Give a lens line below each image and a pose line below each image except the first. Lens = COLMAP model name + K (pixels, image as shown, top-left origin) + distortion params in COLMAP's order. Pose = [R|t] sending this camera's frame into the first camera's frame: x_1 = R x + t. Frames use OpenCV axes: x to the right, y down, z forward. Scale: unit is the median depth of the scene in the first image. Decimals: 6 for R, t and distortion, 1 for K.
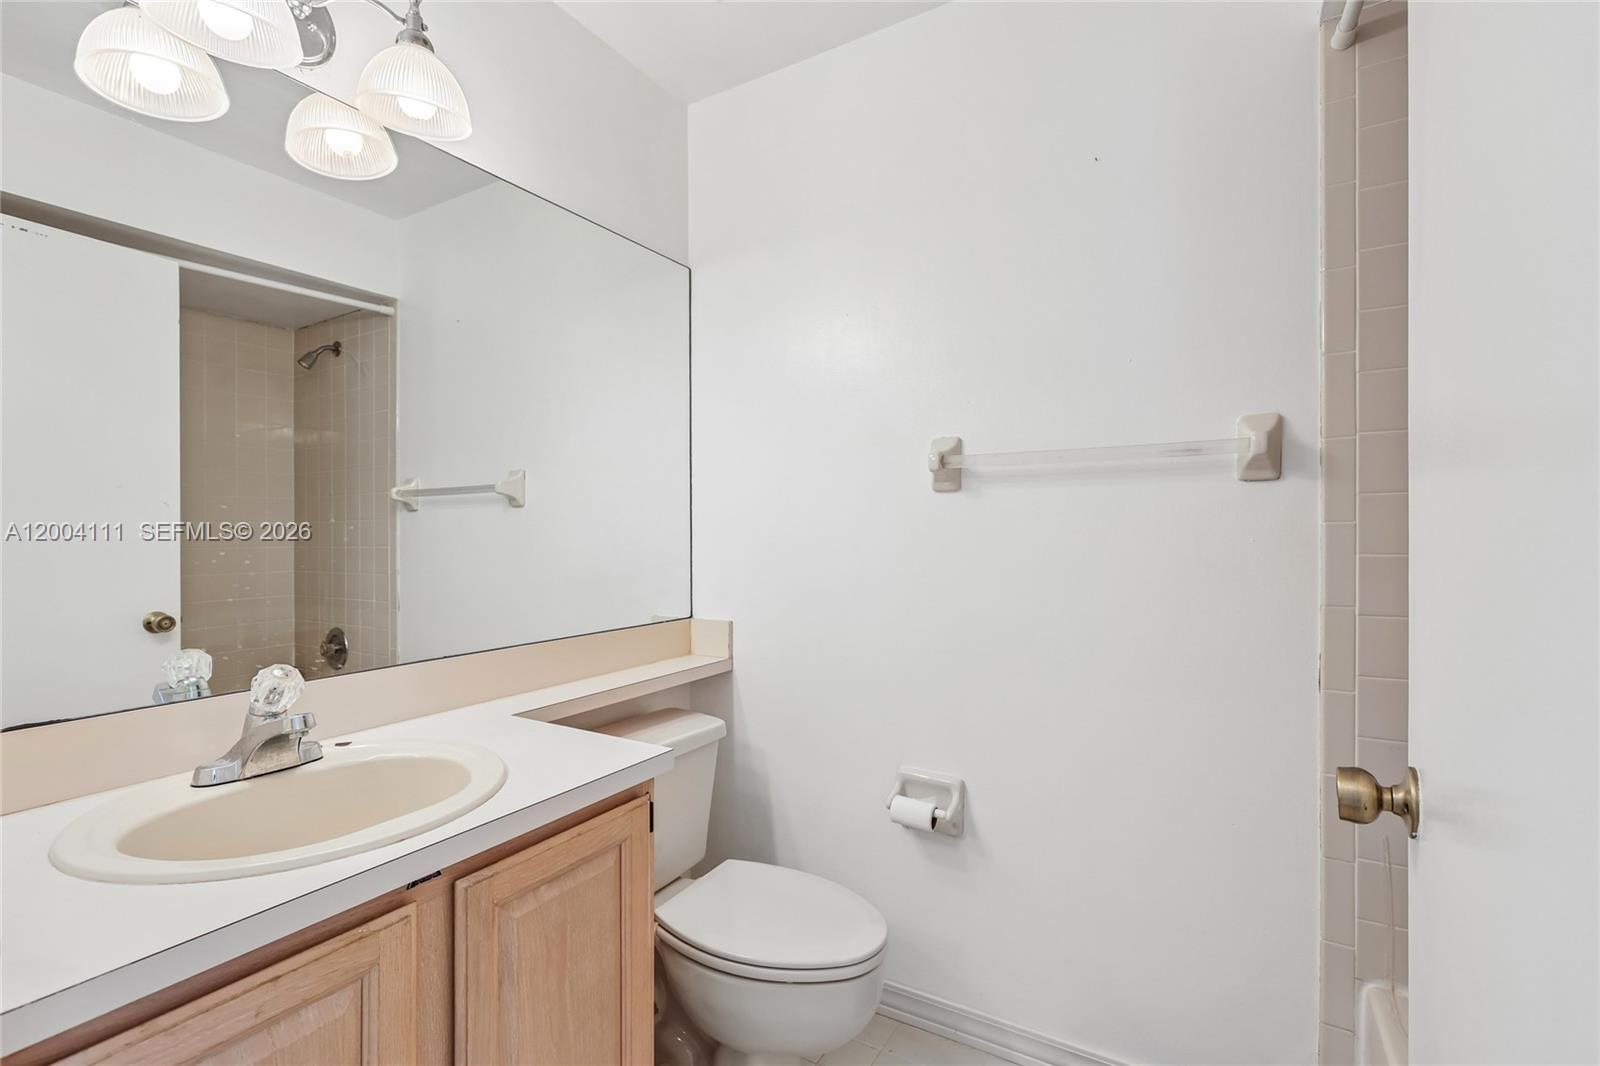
lens RADIAL K [[724.3, 0, 800.4], [0, 724.3, 525.6], [0, 0, 1]] dist [-0.001615, 0.003762]
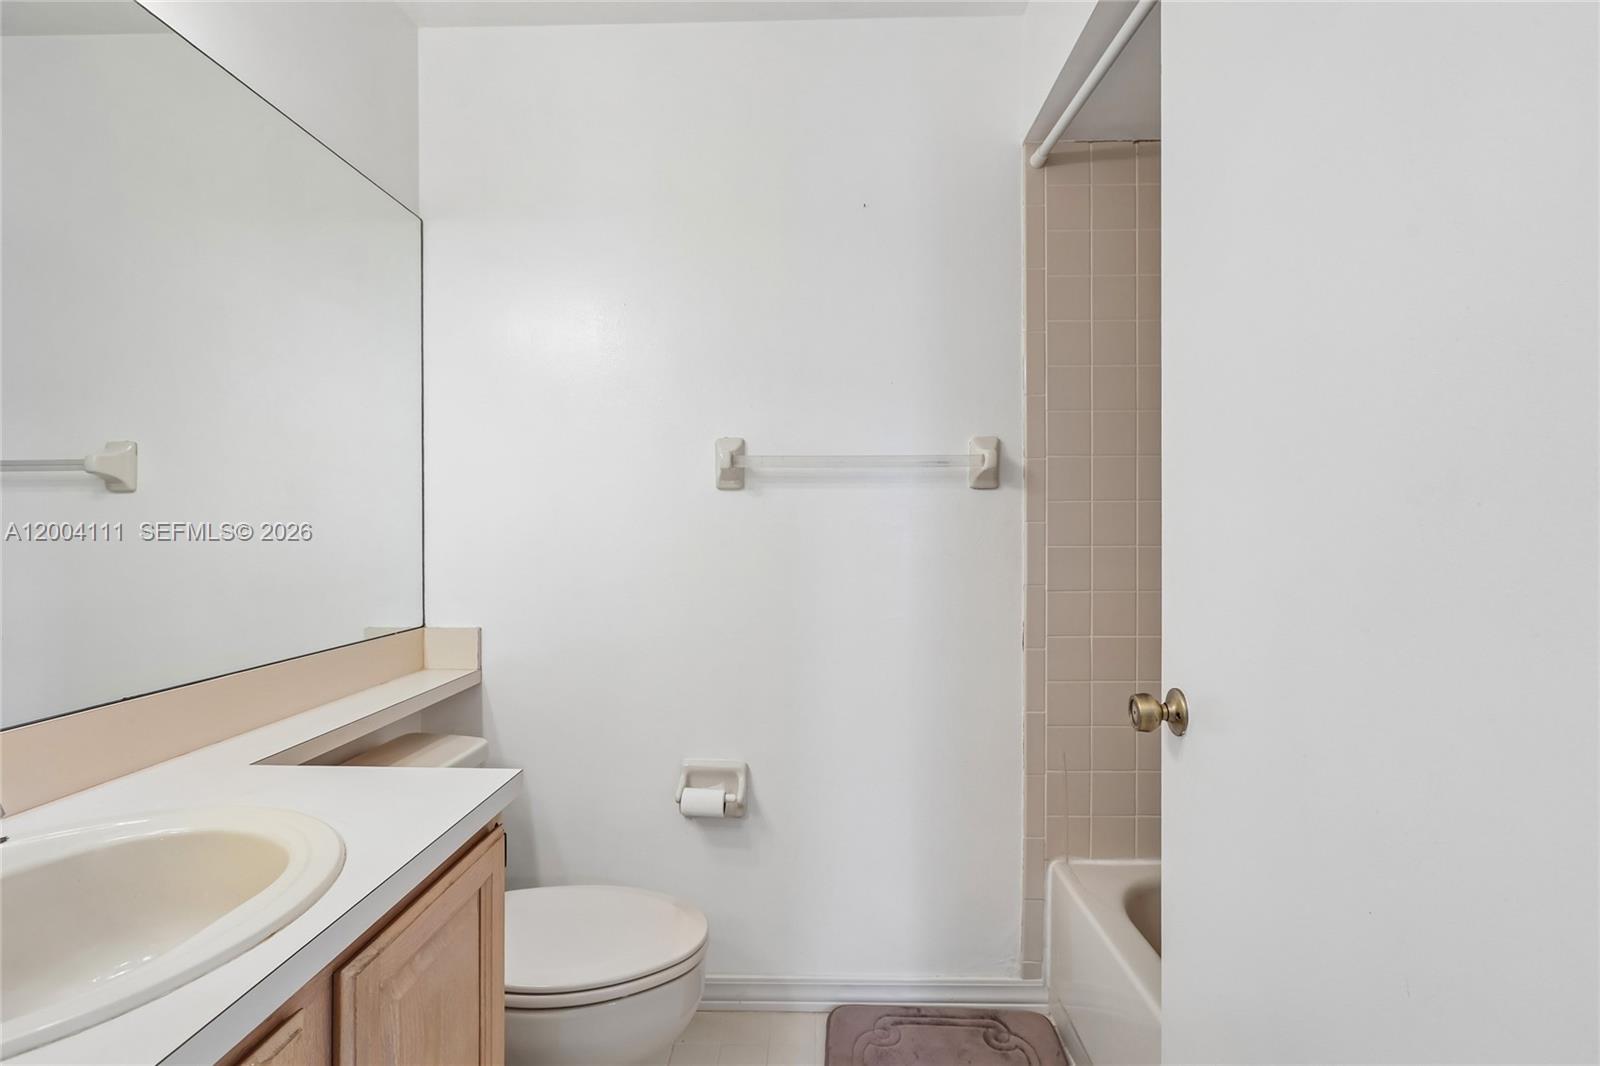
lens RADIAL K [[718.2, 0, 804.9], [0, 718.2, 527.5], [0, 0, 1]] dist [-0.000567, 0.000217]
pose [[0.870896, 0.005875, 0.491432, -0.232054], [-0.007698, 0.999969, 0.001688, 0.005432], [-0.491407, -0.005253, 0.870914, 0.048111]]
